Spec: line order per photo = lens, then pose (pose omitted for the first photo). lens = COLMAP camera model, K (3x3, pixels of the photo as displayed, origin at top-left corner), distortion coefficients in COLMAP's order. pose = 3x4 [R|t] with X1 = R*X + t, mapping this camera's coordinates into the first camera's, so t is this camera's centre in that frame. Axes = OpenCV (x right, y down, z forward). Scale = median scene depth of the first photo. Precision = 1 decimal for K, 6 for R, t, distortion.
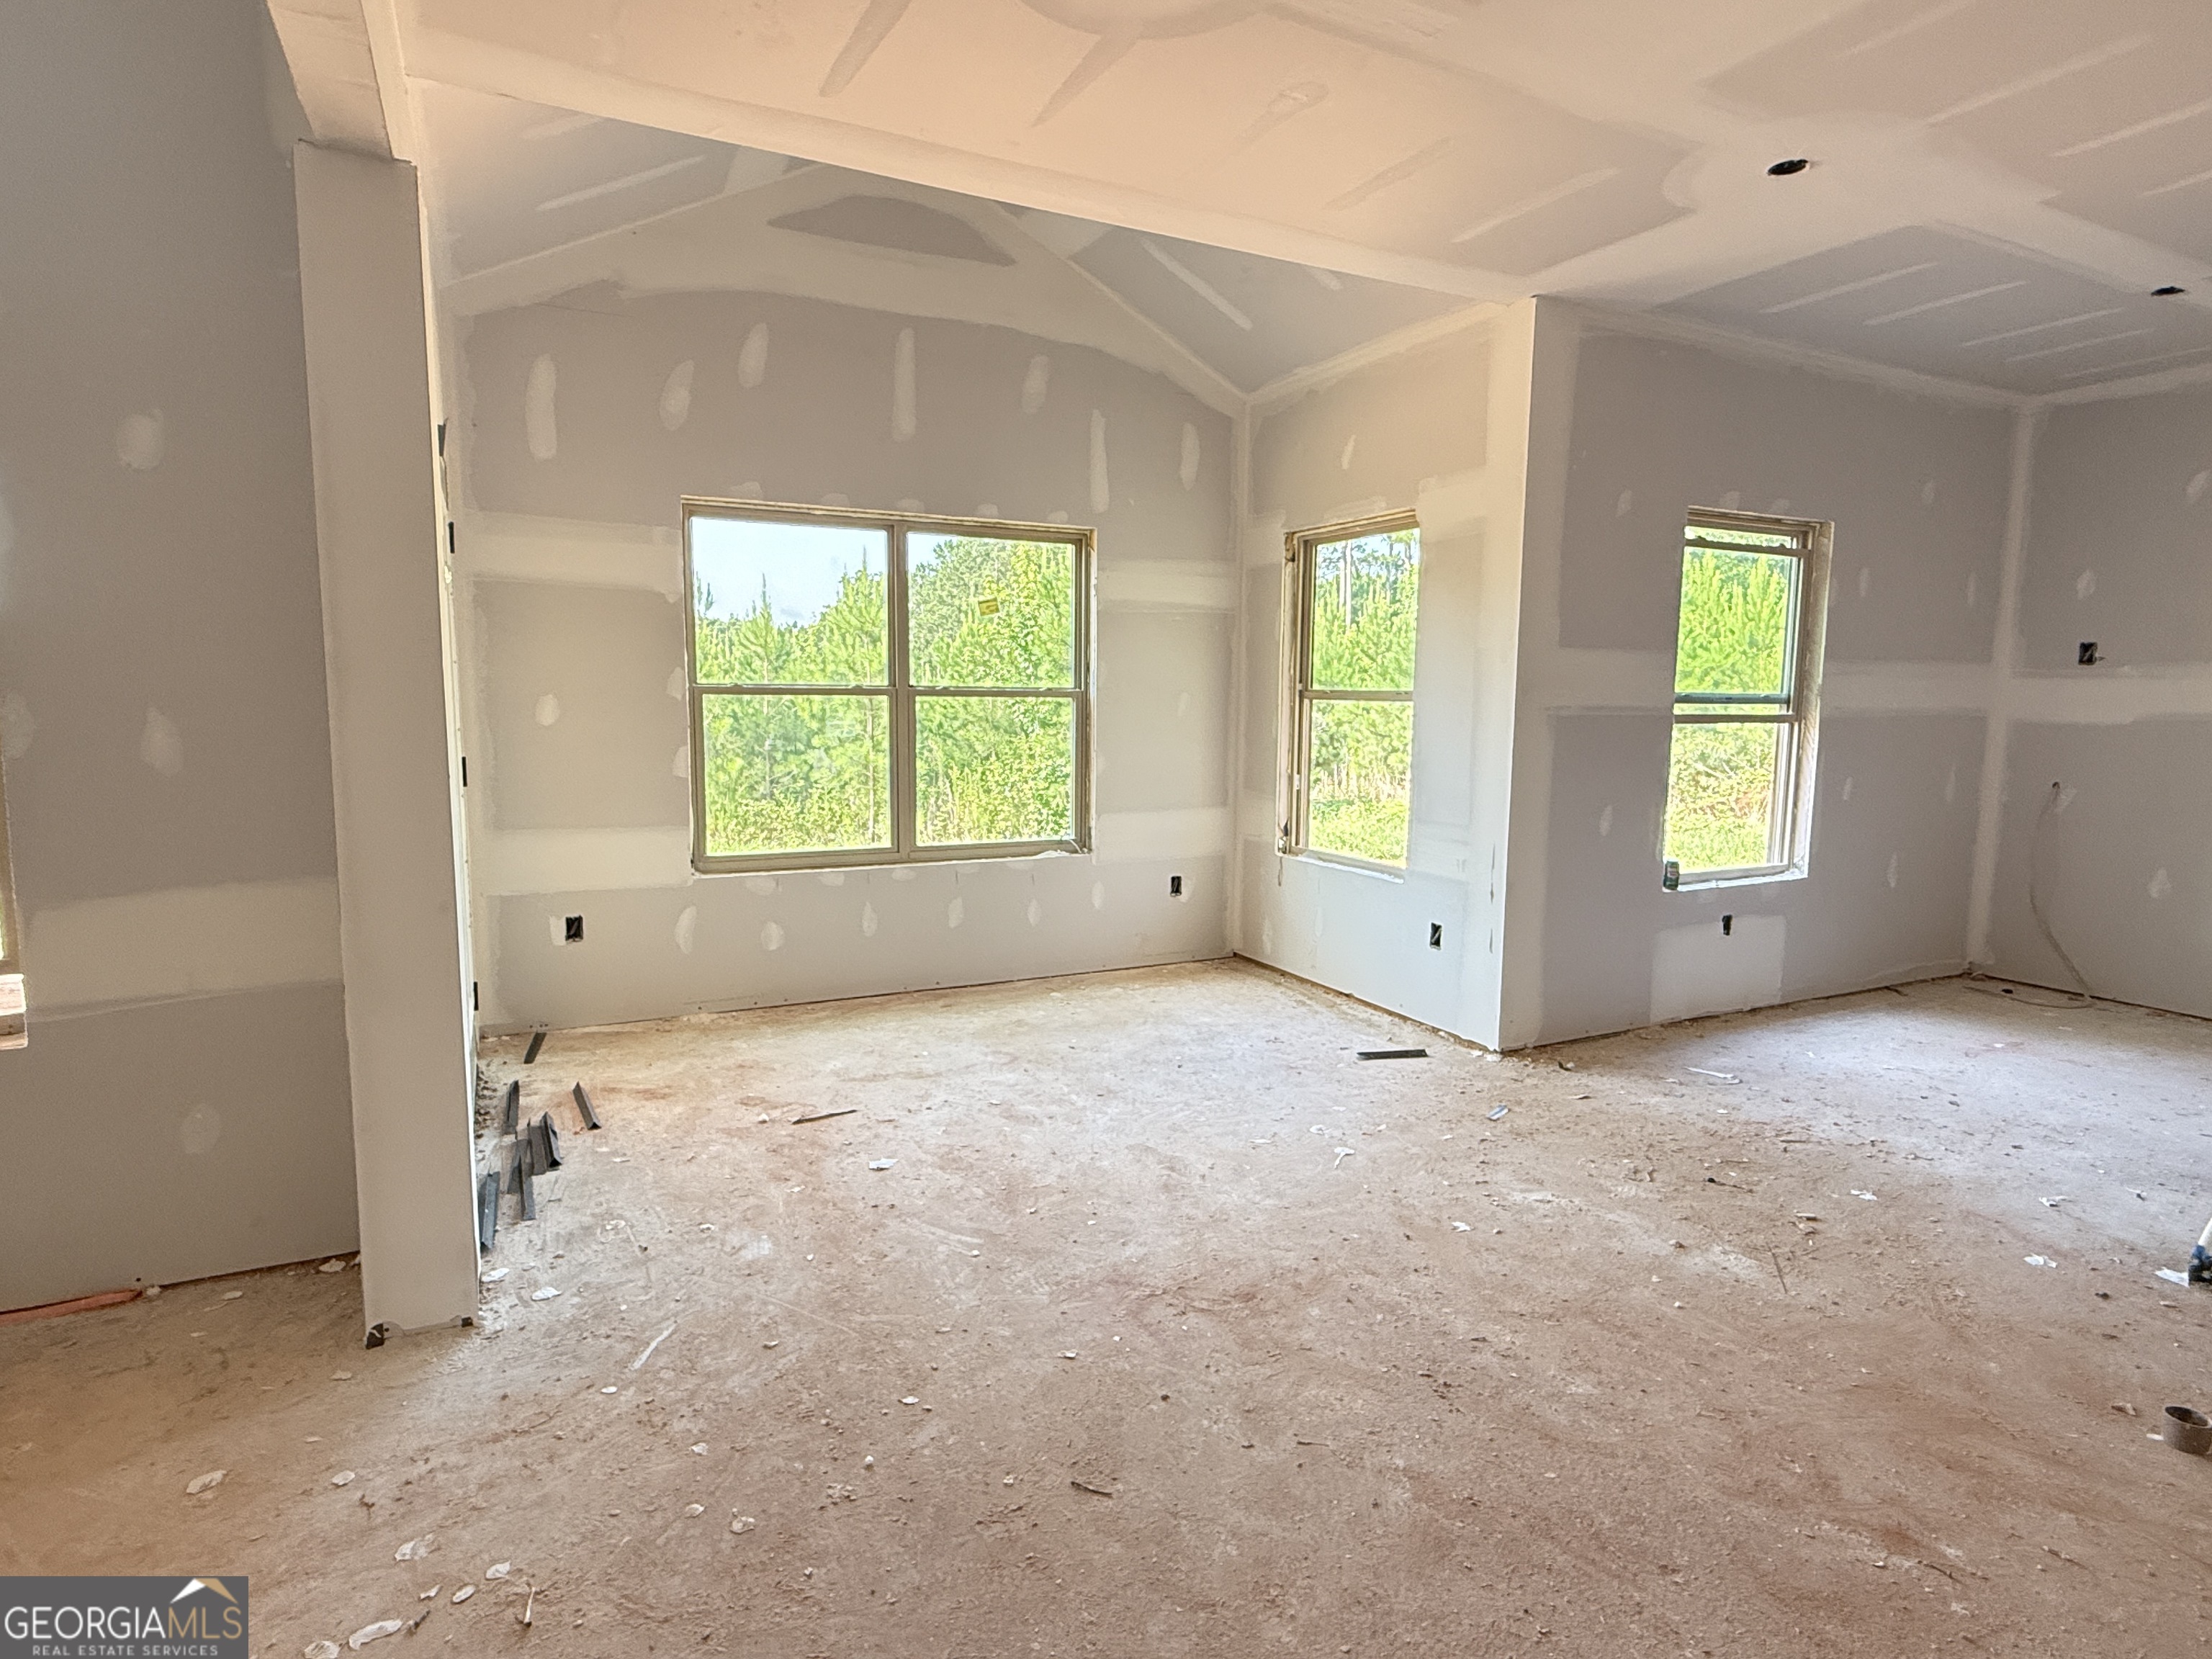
lens RADIAL K [[1183.0, 0, 1098.7], [0, 1183.0, 828.9], [0, 0, 1]] dist [0.000701, 0.000633]
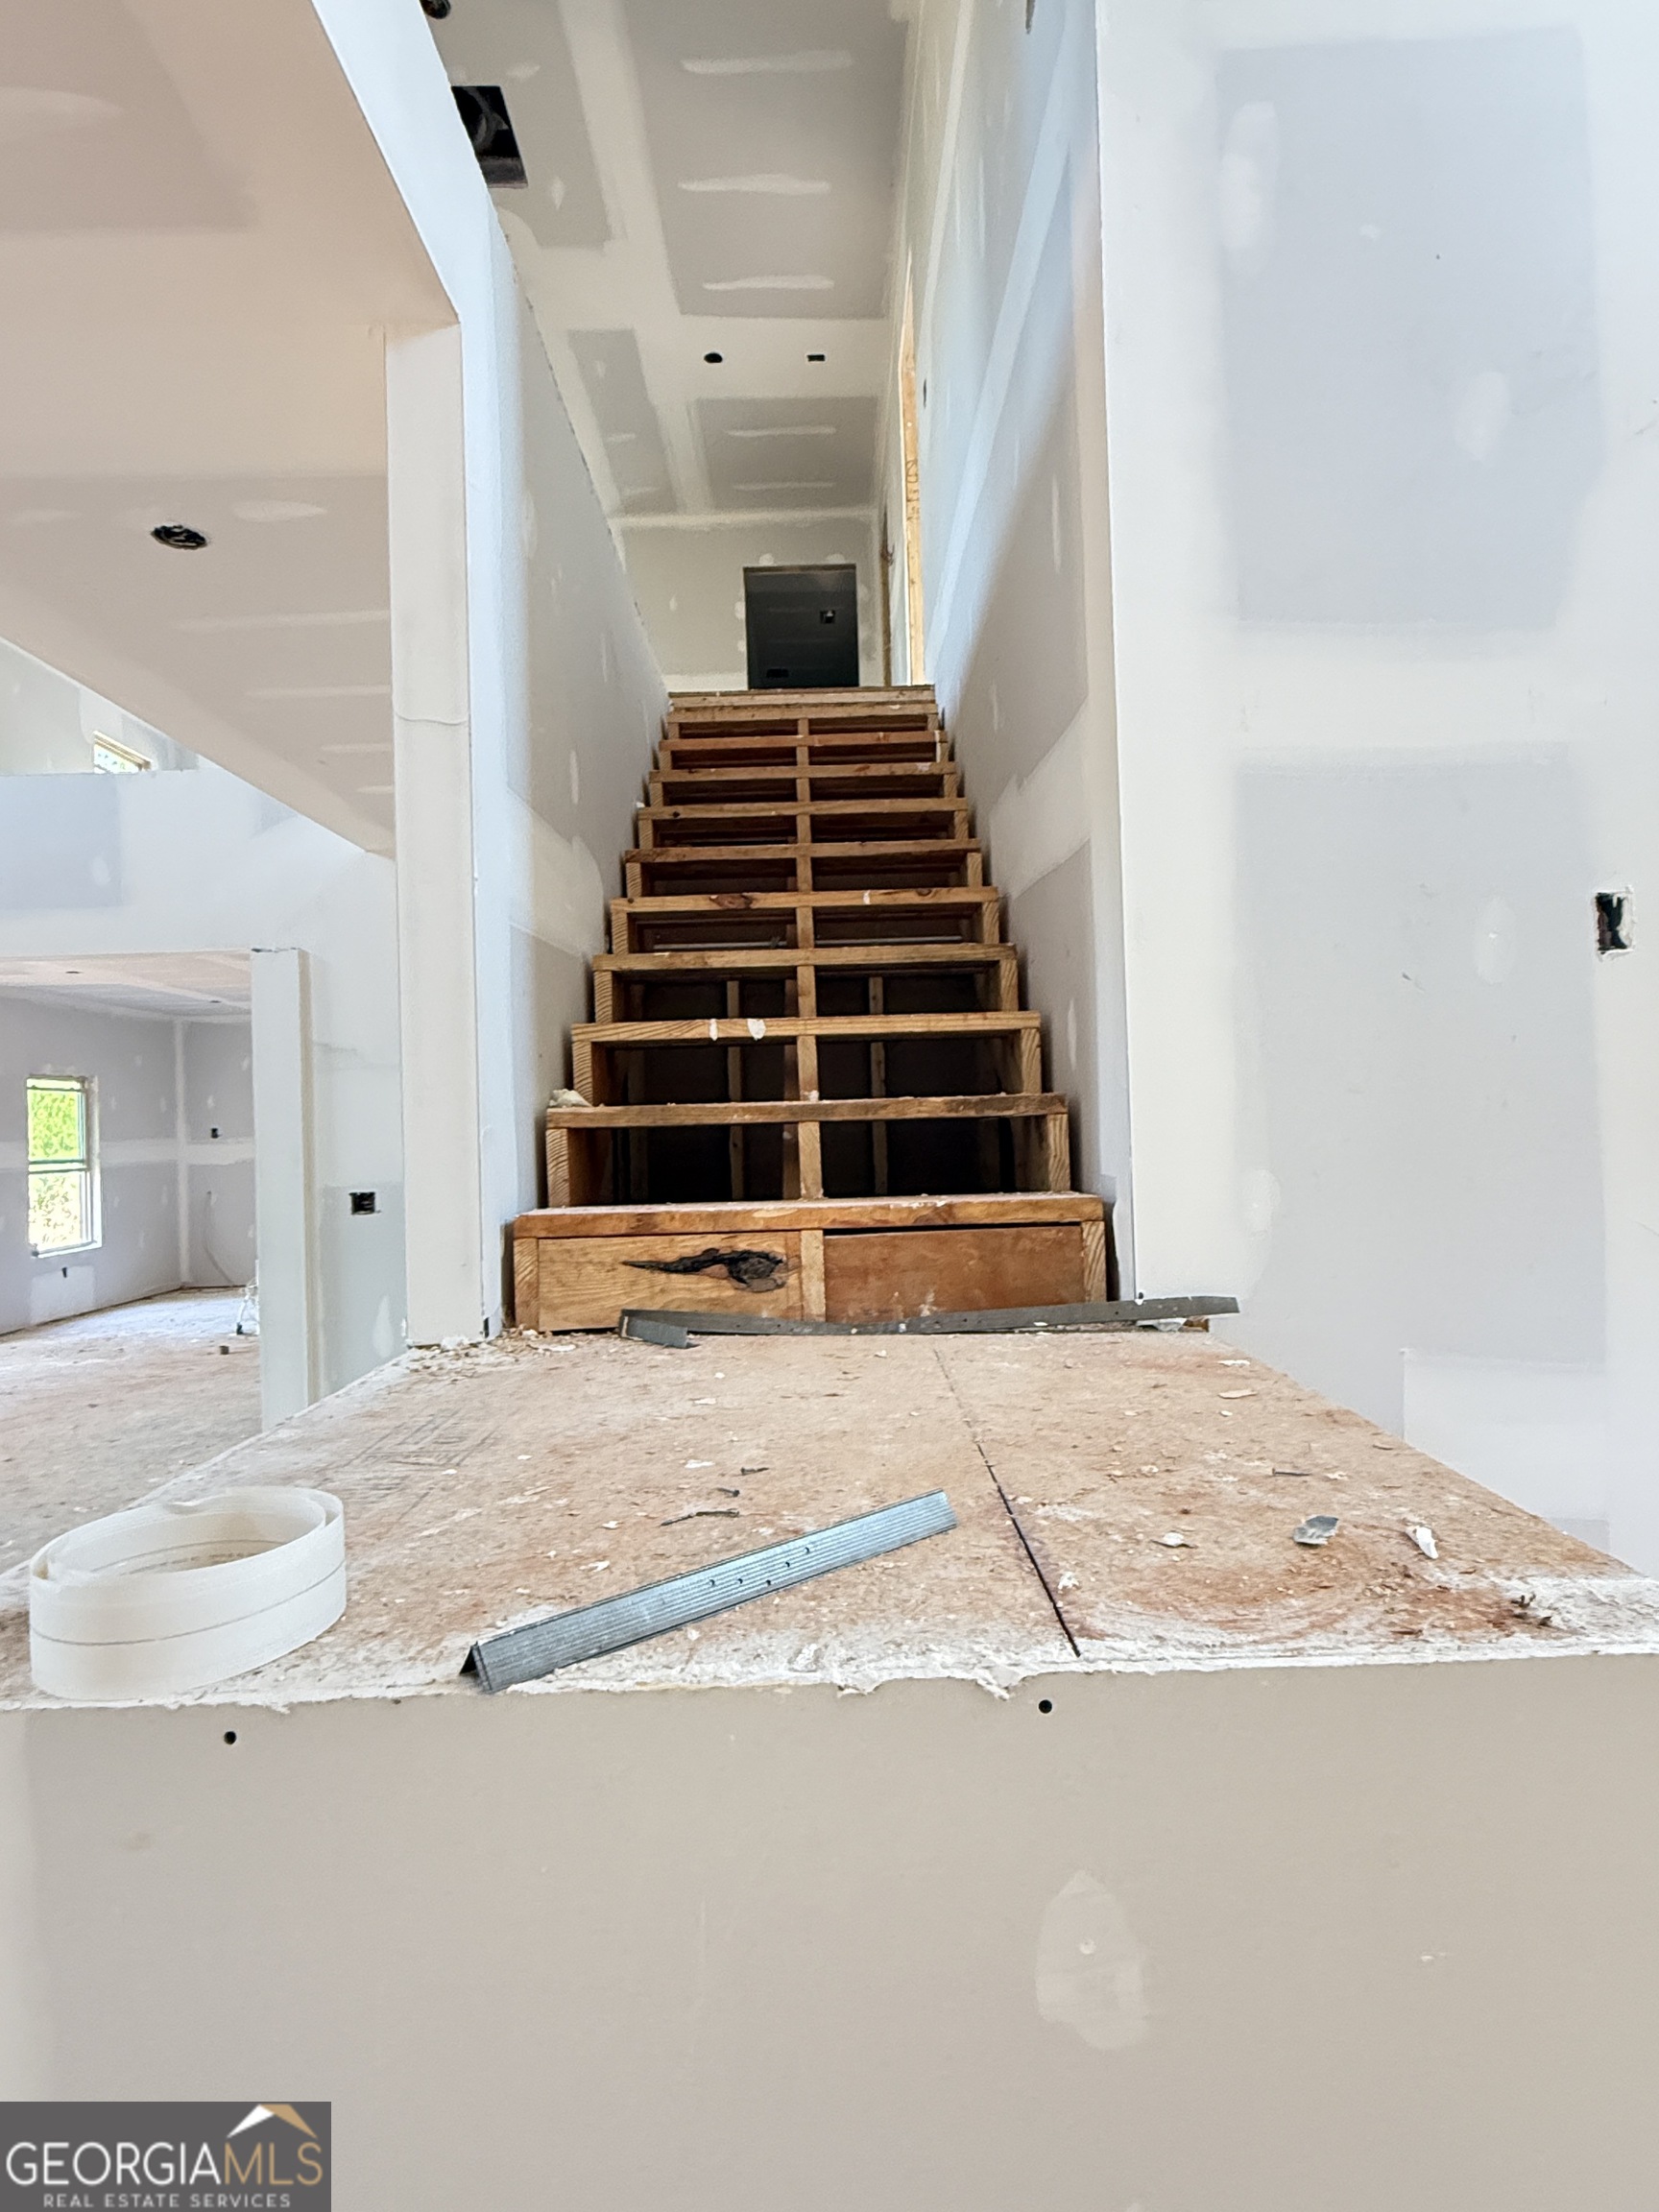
lens RADIAL K [[1183.0, 0, 827.0], [0, 1183.0, 1110.8], [0, 0, 1]] dist [0.000701, 0.000633]
pose [[0.440270, -0.012291, 0.897781, -0.771935], [0.135323, 0.989393, -0.052817, 0.098969], [-0.887609, 0.144744, 0.437263, -1.178930]]
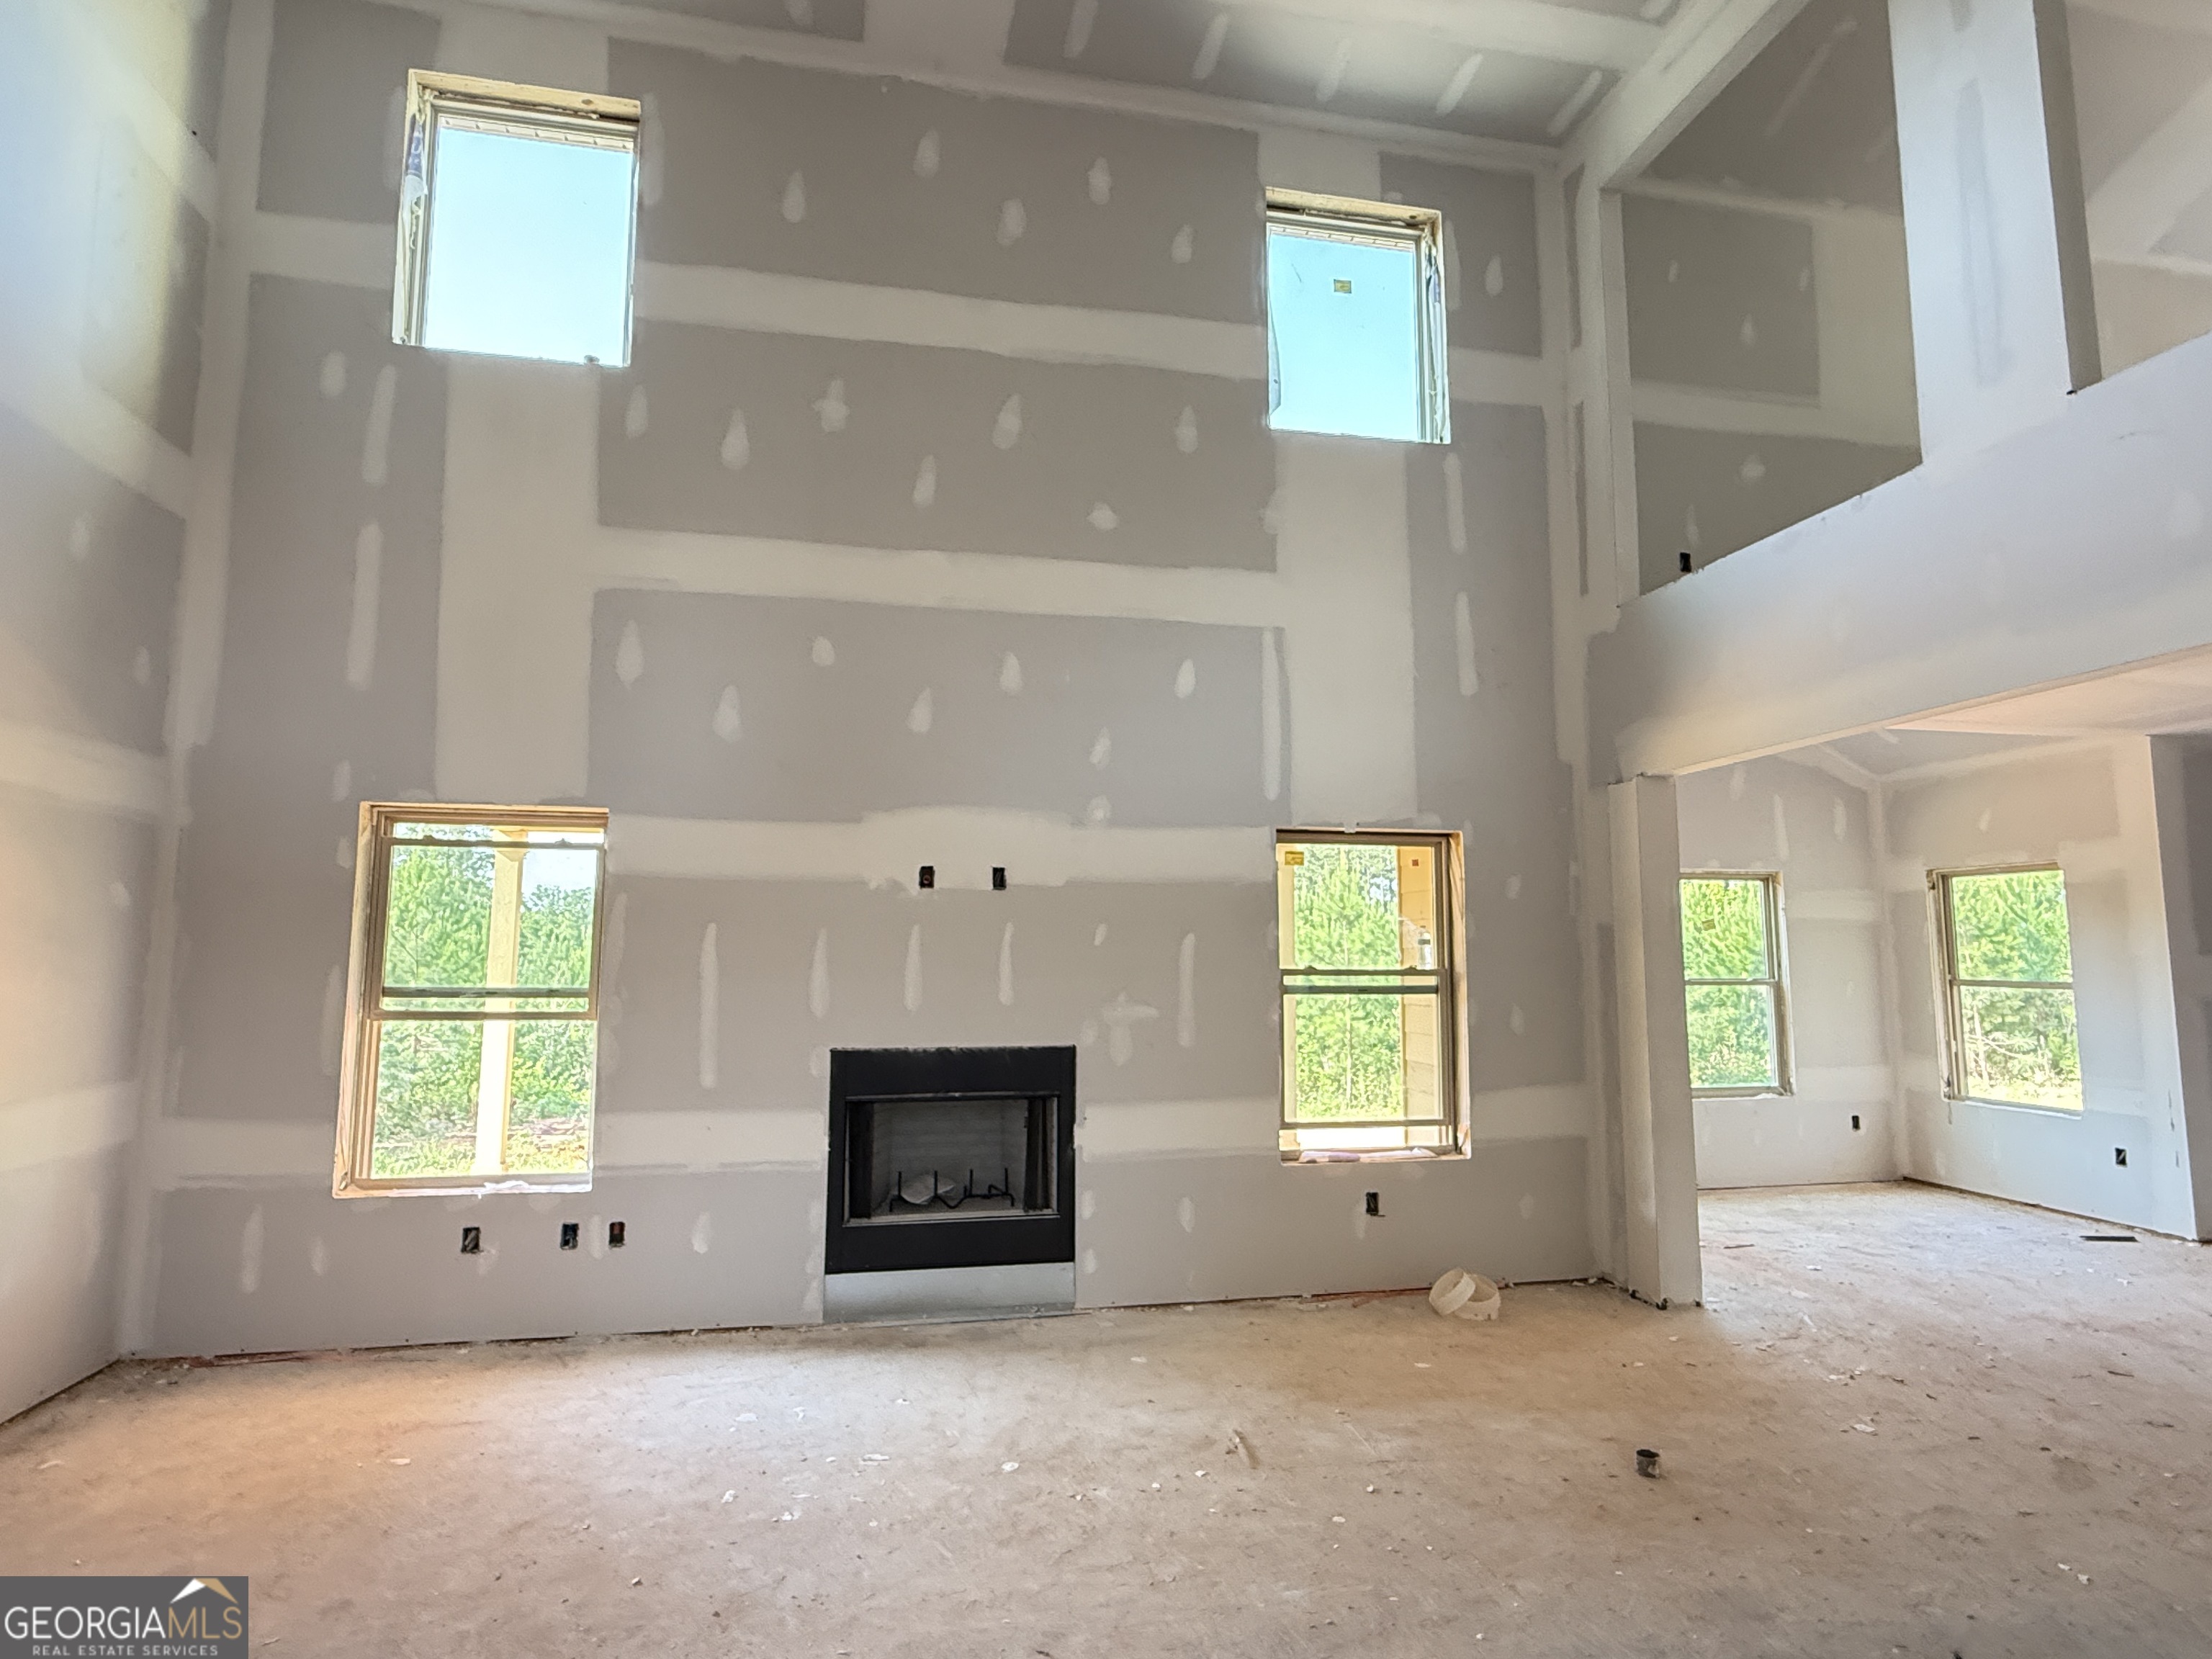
lens RADIAL K [[1183.0, 0, 1109.0], [0, 1183.0, 832.1], [0, 0, 1]] dist [0.000701, 0.000633]
pose [[0.966524, -0.036336, -0.253990, -0.526173], [-0.020347, 0.975948, -0.217050, 0.044590], [0.255768, 0.214952, 0.942538, -0.748317]]
